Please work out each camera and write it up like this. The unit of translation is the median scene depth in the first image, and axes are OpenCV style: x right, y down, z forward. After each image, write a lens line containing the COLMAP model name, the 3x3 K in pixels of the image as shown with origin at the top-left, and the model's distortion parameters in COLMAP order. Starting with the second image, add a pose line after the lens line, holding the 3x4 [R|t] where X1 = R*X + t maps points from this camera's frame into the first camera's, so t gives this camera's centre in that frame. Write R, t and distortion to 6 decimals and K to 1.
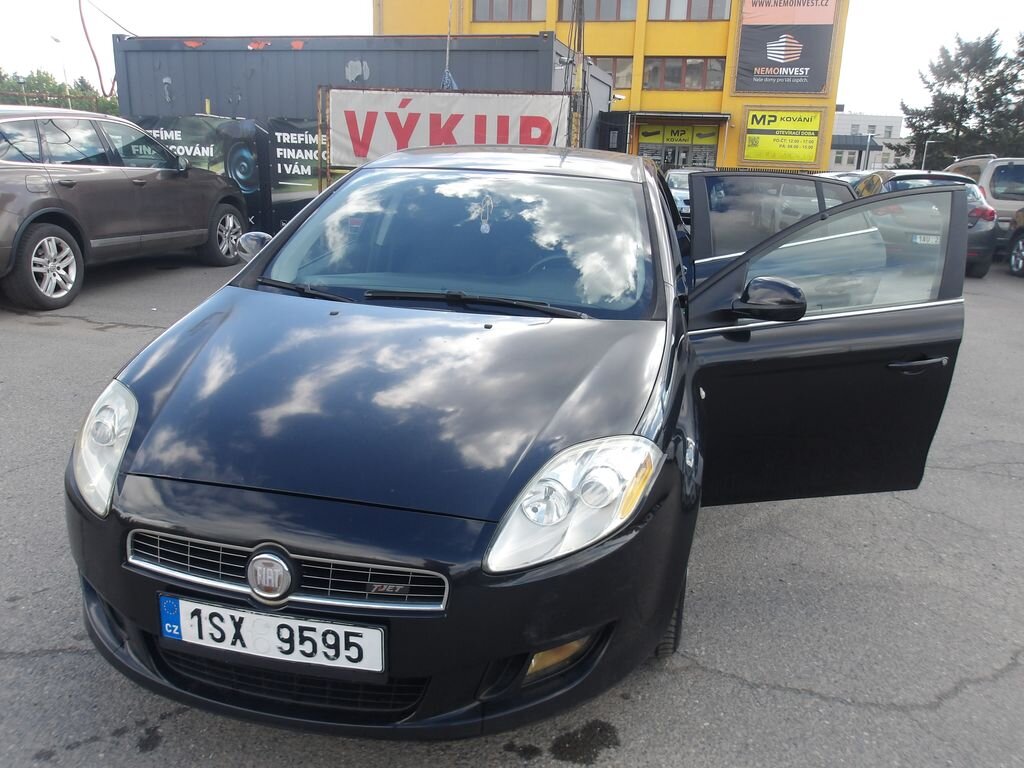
lens RADIAL K [[838.3, 0, 516.6], [0, 838.3, 380.8], [0, 0, 1]] dist [0.008266, -0.001828]
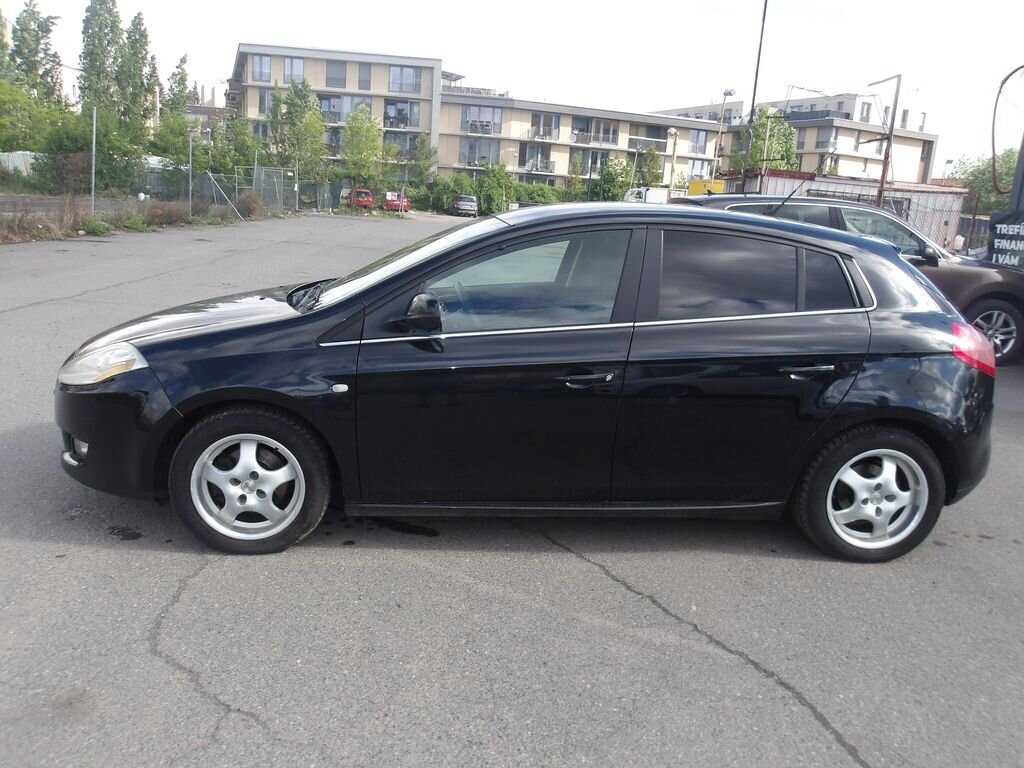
lens RADIAL K [[850.4, 0, 515.0], [0, 850.4, 384.1], [0, 0, 1]] dist [-0.001898, 0.013734]
pose [[0.320973, 0.192502, -0.927318, 0.416518], [-0.307081, 0.947382, 0.090378, -0.051106], [0.895923, 0.255753, 0.363198, 0.236803]]
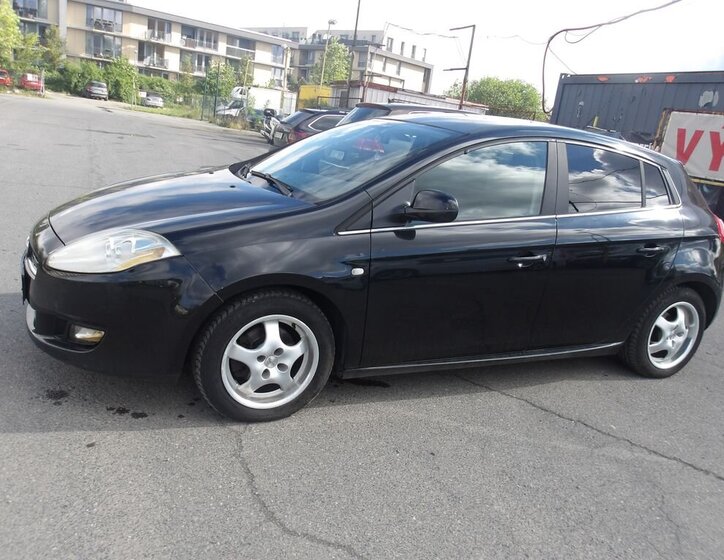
lens RADIAL K [[622.4, 0, 364.3], [0, 622.4, 276.4], [0, 0, 1]] dist [0.004864, 0.011161]
pose [[0.624085, 0.240938, -0.743281, 0.288960], [-0.314246, 0.948342, 0.043558, -0.007171], [0.715379, 0.206389, 0.667560, 0.105475]]
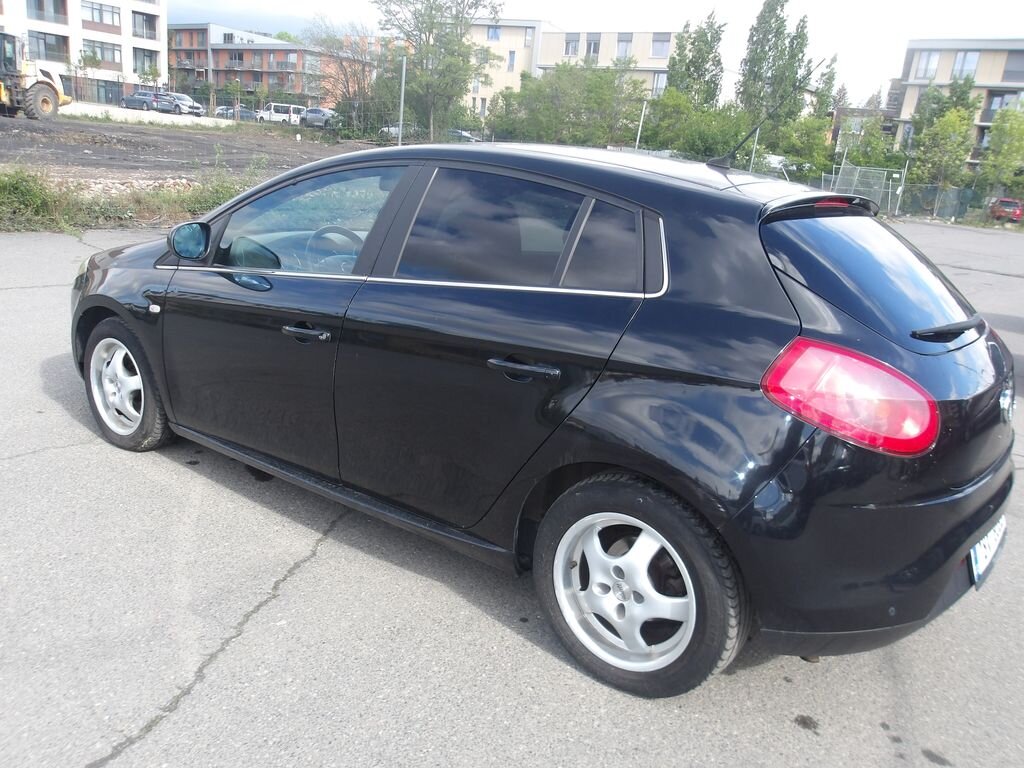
lens RADIAL K [[861.1, 0, 508.0], [0, 861.1, 380.7], [0, 0, 1]] dist [0.005910, 0.007521]
pose [[-0.381353, 0.176065, -0.907508, 0.354080], [-0.350562, 0.880825, 0.318202, -0.143247], [0.855381, 0.439485, -0.274183, 0.555252]]
